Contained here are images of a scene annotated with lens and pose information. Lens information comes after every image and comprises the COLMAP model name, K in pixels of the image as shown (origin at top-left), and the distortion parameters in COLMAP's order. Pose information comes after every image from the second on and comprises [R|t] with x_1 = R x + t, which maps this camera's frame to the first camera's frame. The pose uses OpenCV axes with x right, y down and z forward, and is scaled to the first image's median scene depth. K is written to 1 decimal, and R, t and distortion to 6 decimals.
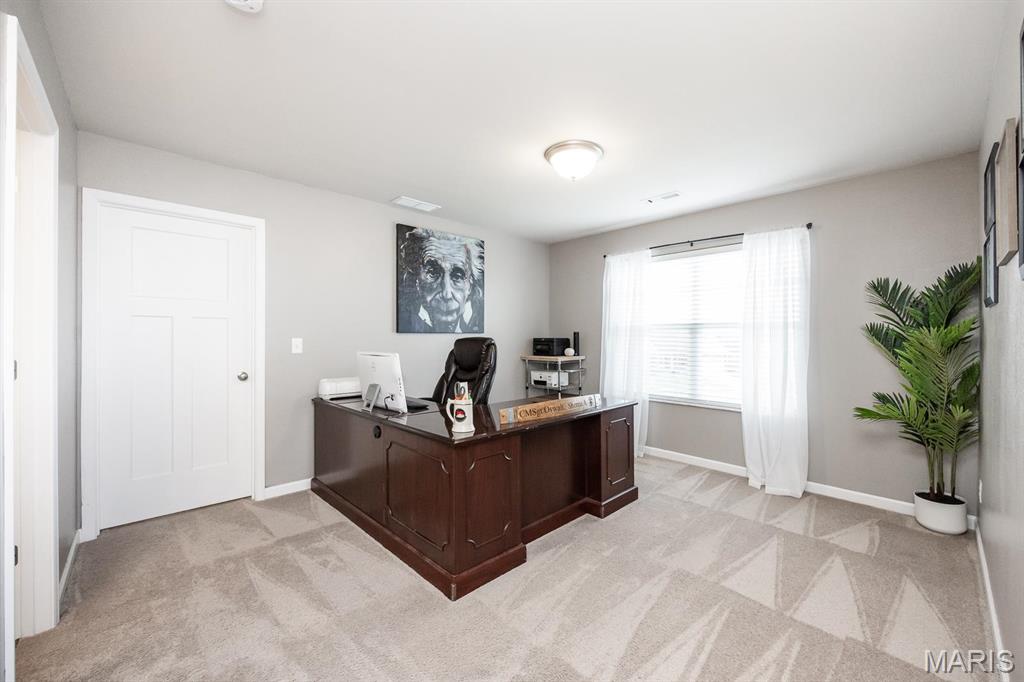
lens RADIAL K [[402.6, 0, 514.8], [0, 402.6, 339.3], [0, 0, 1]] dist [-0.007516, 0.000139]
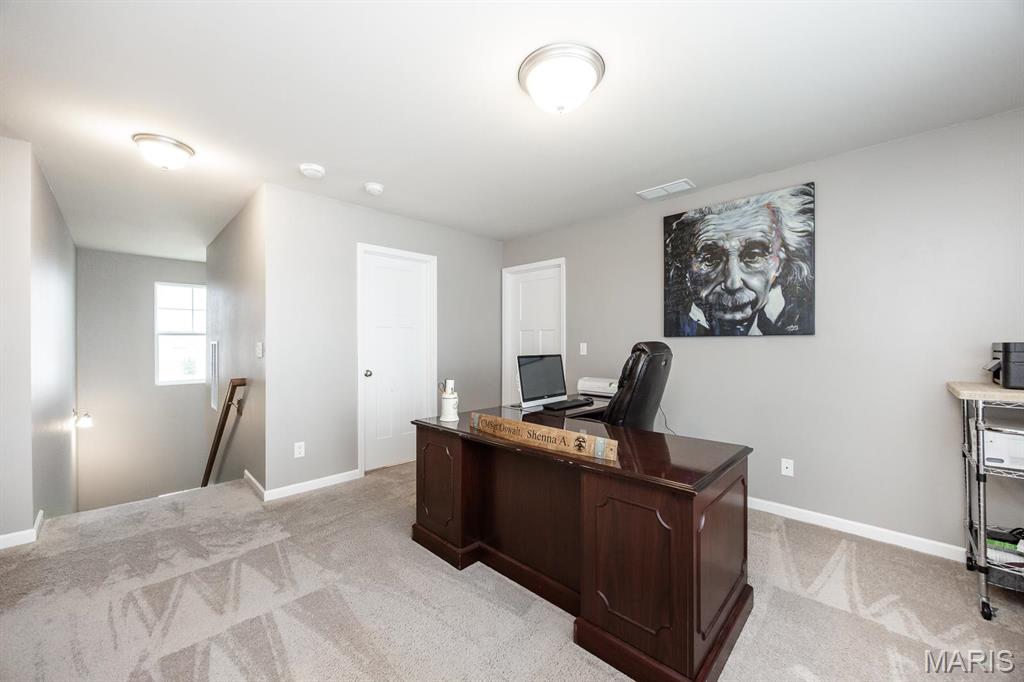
lens RADIAL K [[381.8, 0, 515.2], [0, 381.8, 340.4], [0, 0, 1]] dist [-0.002671, -0.000097]
pose [[0.051632, -0.007014, -0.998642, 0.508479], [-0.003826, 0.999967, -0.007222, -0.000773], [0.998659, 0.004193, 0.051603, 0.568912]]
